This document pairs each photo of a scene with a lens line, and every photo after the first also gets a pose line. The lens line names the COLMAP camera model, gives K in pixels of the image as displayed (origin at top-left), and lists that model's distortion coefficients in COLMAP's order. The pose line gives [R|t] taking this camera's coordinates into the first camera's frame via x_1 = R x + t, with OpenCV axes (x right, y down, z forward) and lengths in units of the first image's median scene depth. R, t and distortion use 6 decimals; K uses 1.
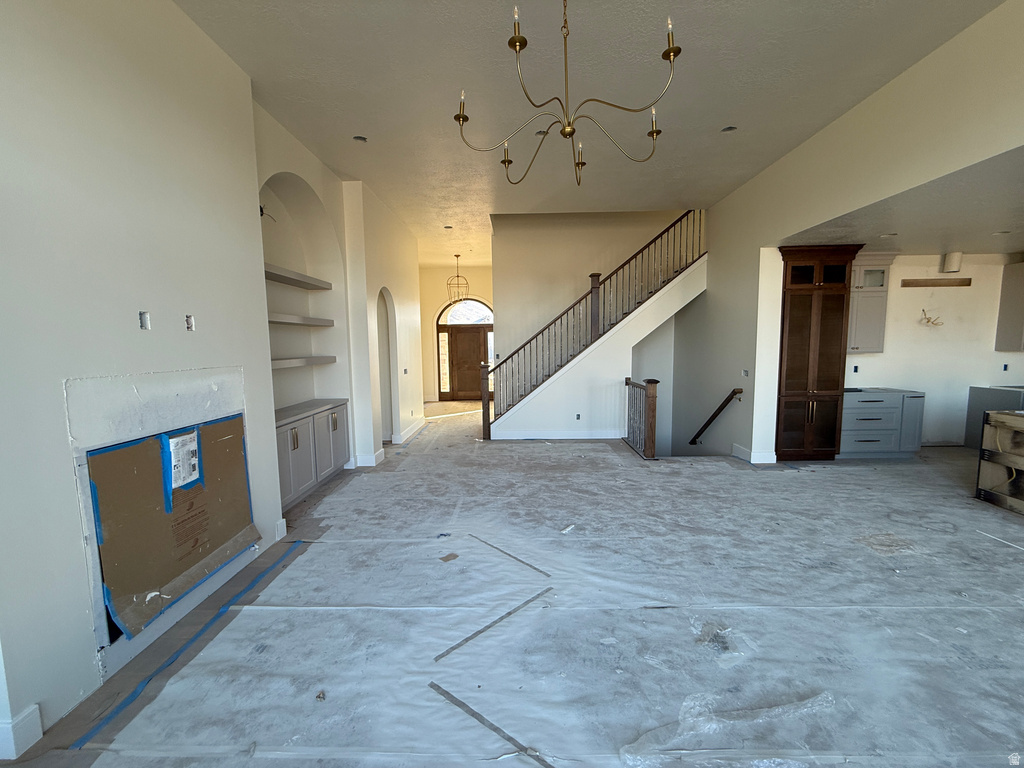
lens RADIAL K [[407.7, 0, 508.9], [0, 407.7, 382.2], [0, 0, 1]] dist [0.000775, 0.000299]
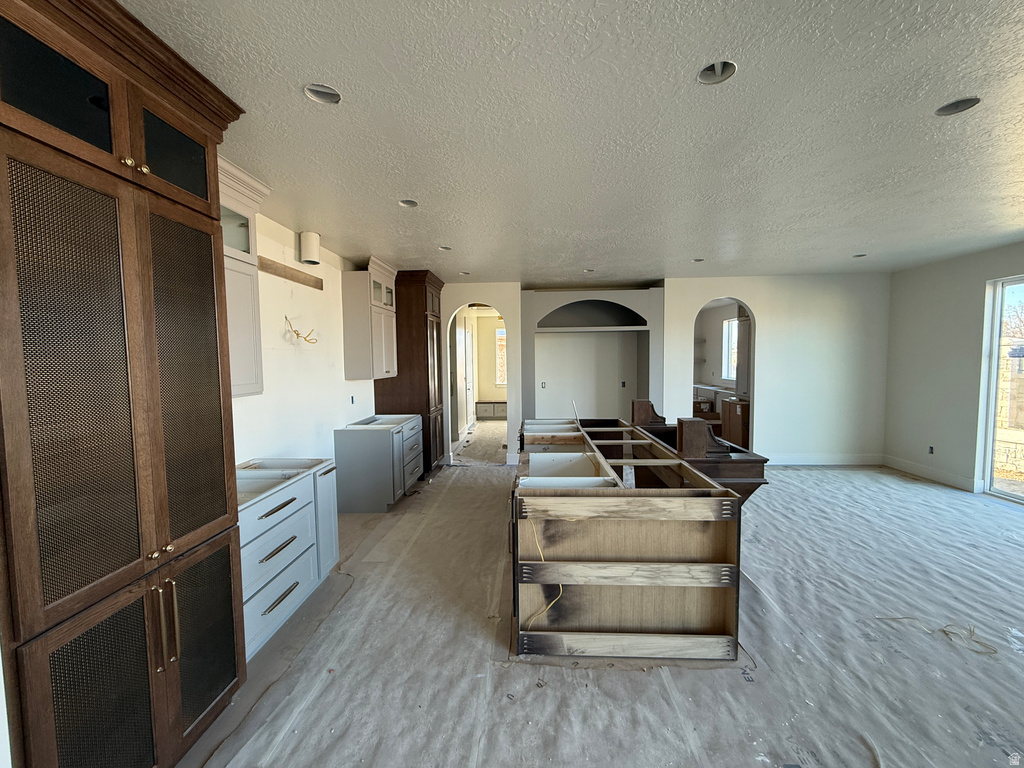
lens RADIAL K [[407.7, 0, 513.8], [0, 407.7, 383.9], [0, 0, 1]] dist [0.000775, 0.000299]
pose [[0.032321, -0.045055, 0.998462, 0.488431], [0.107077, 0.993390, 0.041360, -0.078839], [-0.993725, 0.105575, 0.036931, 0.753497]]
